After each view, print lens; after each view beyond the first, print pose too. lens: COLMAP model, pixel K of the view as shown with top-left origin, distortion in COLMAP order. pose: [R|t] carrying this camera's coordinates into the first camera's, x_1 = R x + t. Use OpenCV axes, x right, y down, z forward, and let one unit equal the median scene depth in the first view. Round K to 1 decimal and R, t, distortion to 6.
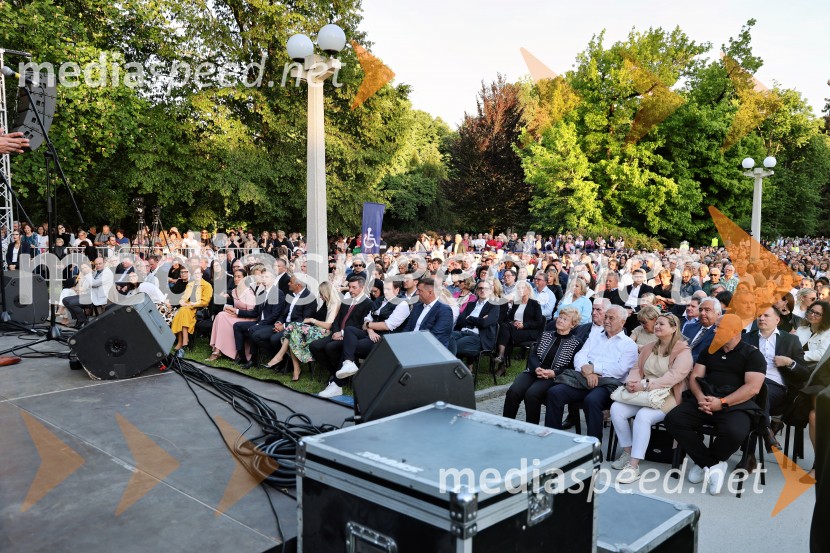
lens RADIAL K [[701.5, 0, 401.1], [0, 701.5, 273.8], [0, 0, 1]] dist [-0.010218, 0.035725]
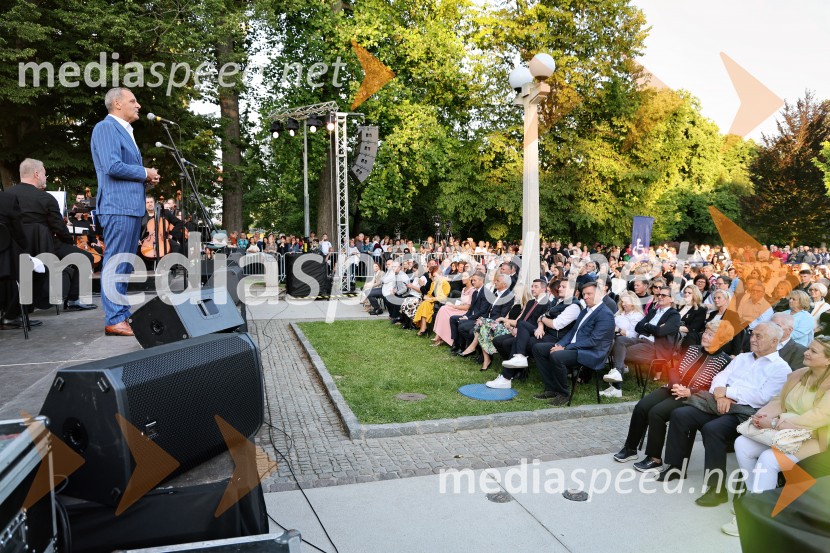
lens RADIAL K [[555.0, 0, 421.2], [0, 555.0, 278.6], [0, 0, 1]] dist [-0.057575, 0.006481]
pose [[0.871716, 0.031404, -0.489005, 0.093086], [-0.030741, 0.999483, 0.009387, -0.000041], [0.489047, 0.006849, 0.872231, 0.079920]]
